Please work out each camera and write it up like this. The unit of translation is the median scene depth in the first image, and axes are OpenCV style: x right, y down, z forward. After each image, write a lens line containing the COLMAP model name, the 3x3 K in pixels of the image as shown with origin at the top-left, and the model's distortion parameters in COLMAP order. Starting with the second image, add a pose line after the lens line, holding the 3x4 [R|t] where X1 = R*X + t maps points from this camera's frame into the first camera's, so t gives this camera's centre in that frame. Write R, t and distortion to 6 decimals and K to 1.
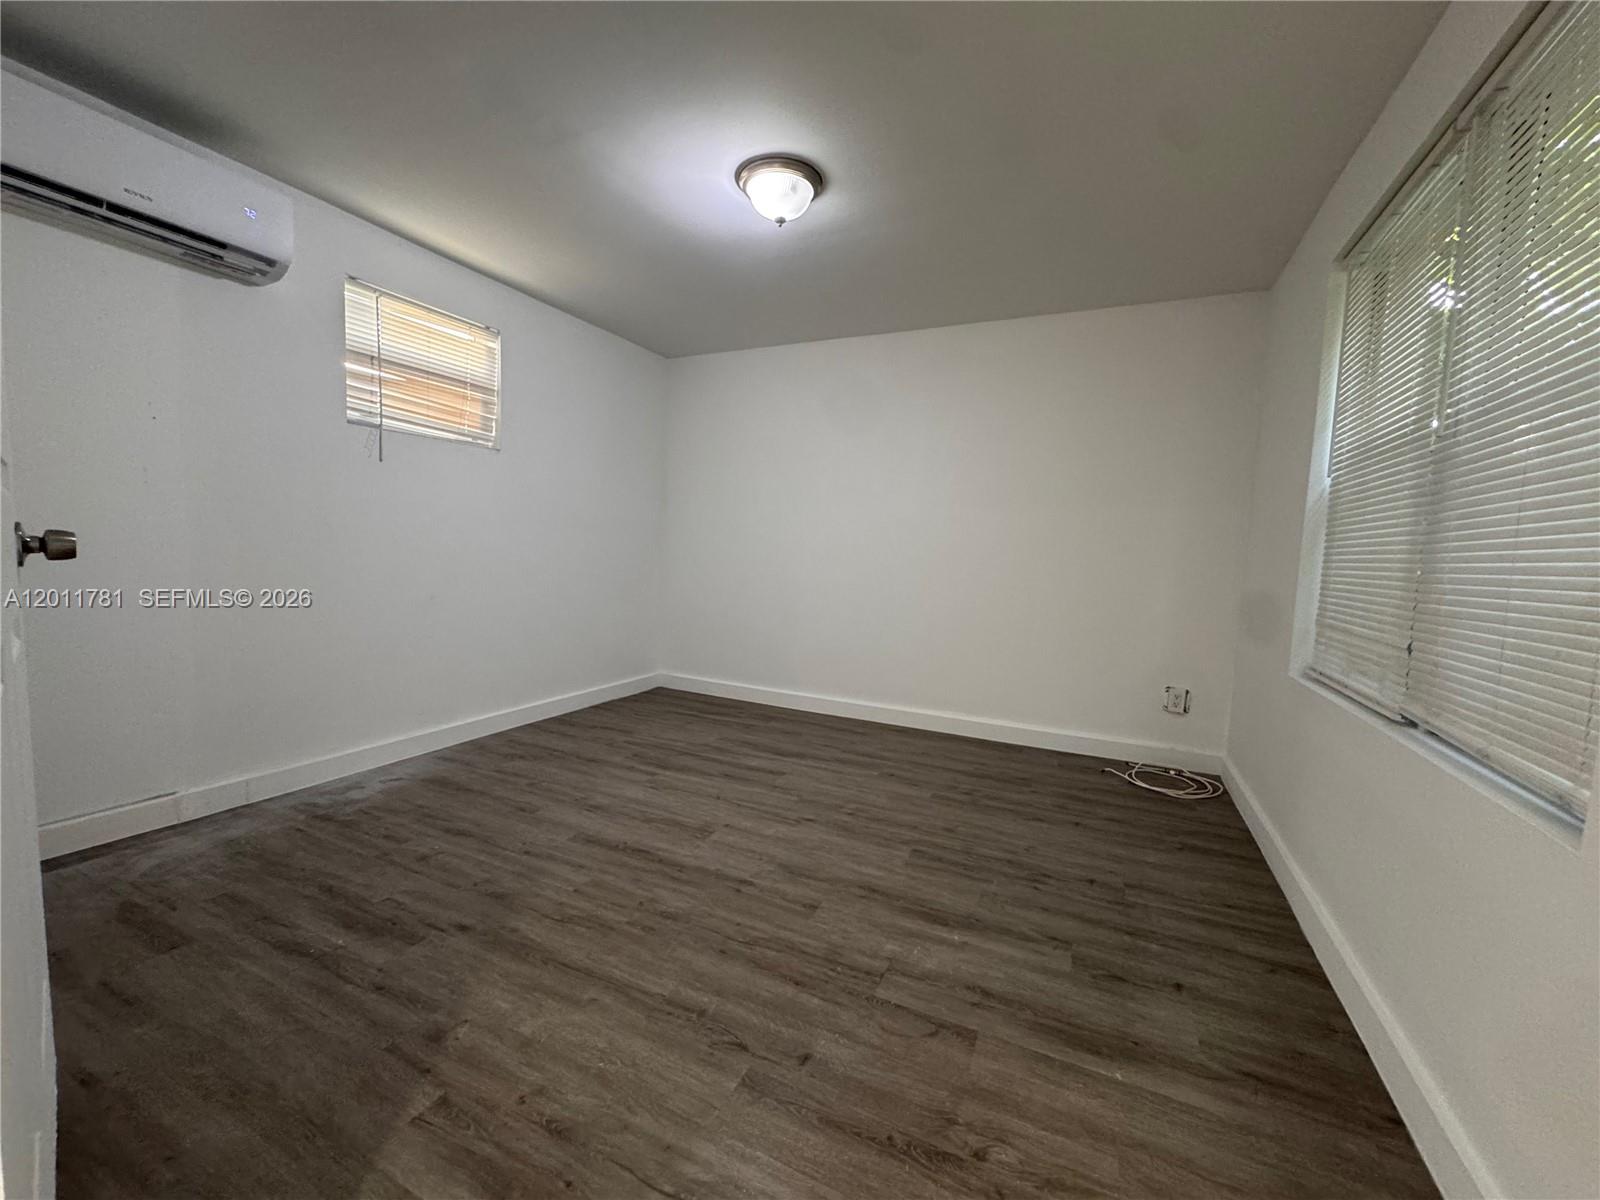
lens RADIAL K [[640.2, 0, 797.8], [0, 640.2, 598.6], [0, 0, 1]] dist [-0.004383, 0.000312]
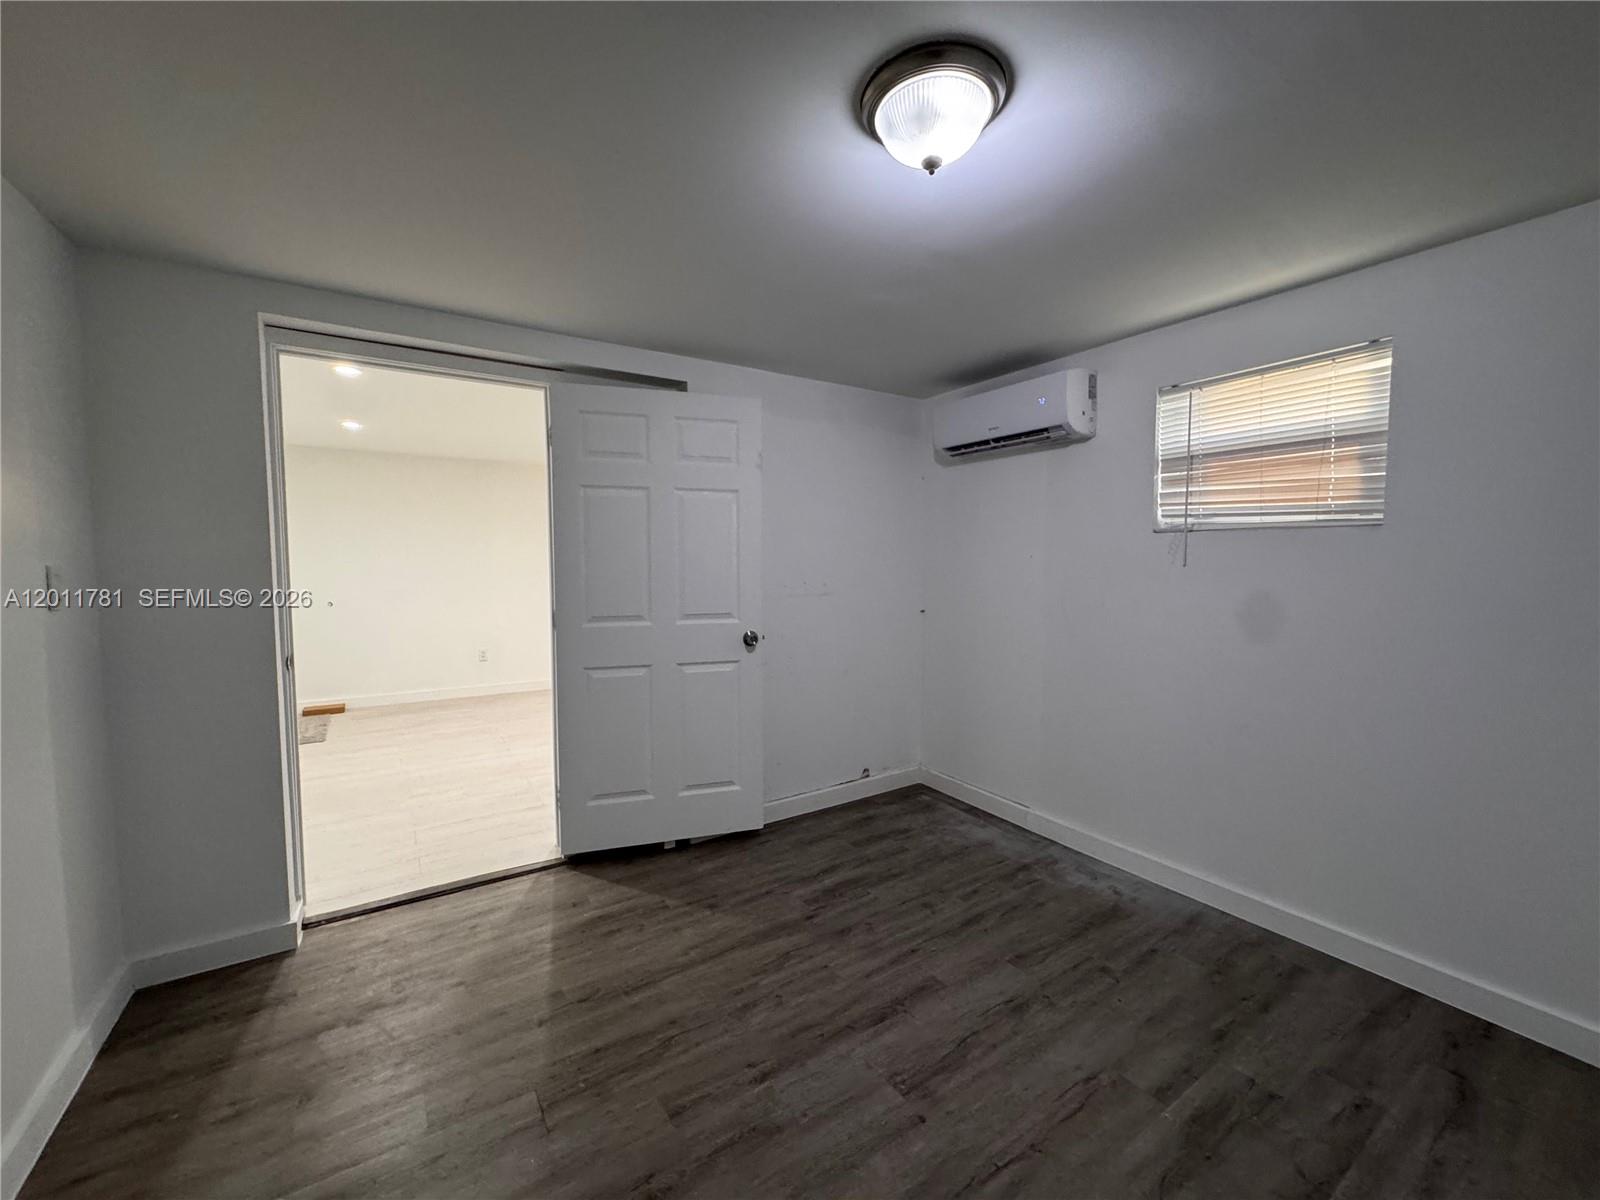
lens RADIAL K [[640.2, 0, 797.8], [0, 640.2, 598.6], [0, 0, 1]] dist [-0.004383, 0.000312]
pose [[-0.522767, 0.017490, -0.852296, 0.522356], [-0.083514, 0.993929, 0.071622, -0.223445], [0.848375, 0.108620, -0.518133, 1.202234]]
